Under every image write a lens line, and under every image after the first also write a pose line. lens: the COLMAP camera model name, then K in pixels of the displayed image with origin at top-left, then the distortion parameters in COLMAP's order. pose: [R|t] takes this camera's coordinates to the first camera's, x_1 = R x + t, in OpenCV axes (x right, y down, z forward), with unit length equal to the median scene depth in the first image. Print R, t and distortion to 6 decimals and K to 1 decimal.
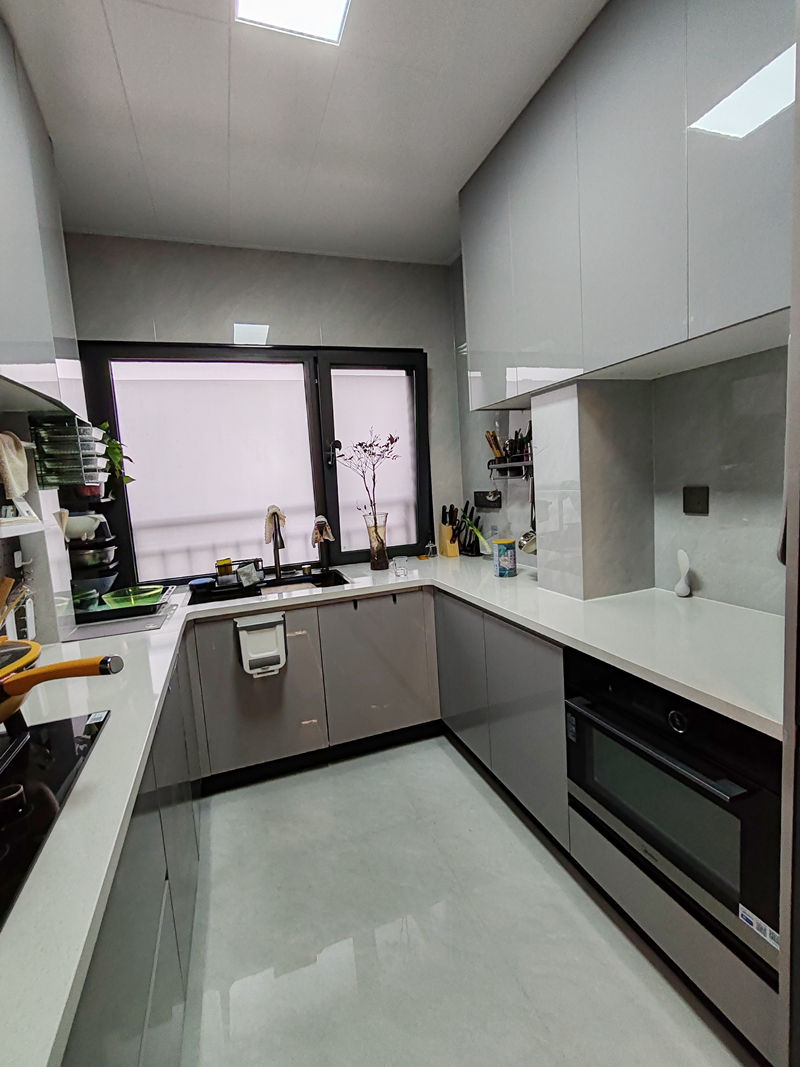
lens RADIAL K [[482.5, 0, 402.6], [0, 482.5, 530.3], [0, 0, 1]] dist [-0.004097, 0.002112]
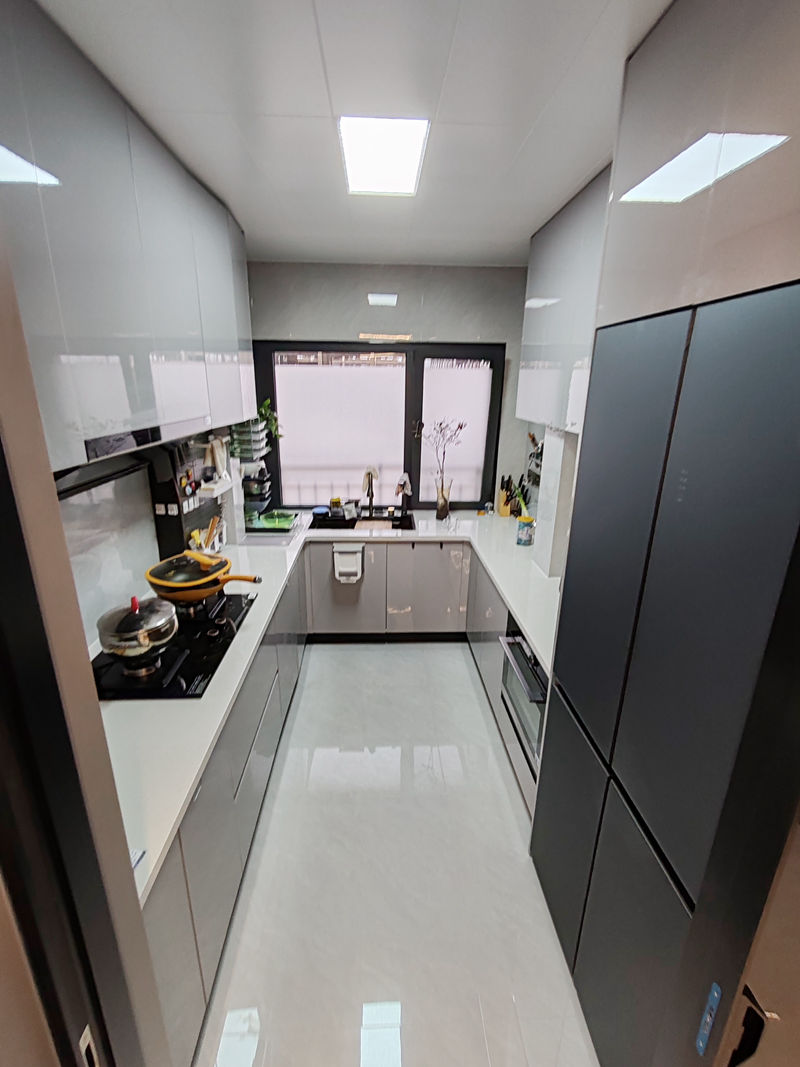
lens RADIAL K [[482.5, 0, 403.2], [0, 482.5, 526.0], [0, 0, 1]] dist [-0.004097, 0.002112]
pose [[0.951211, 0.163864, -0.261430, 0.230888], [-0.108986, 0.971138, 0.212164, -0.198546], [0.288651, -0.173321, 0.941616, -0.346290]]
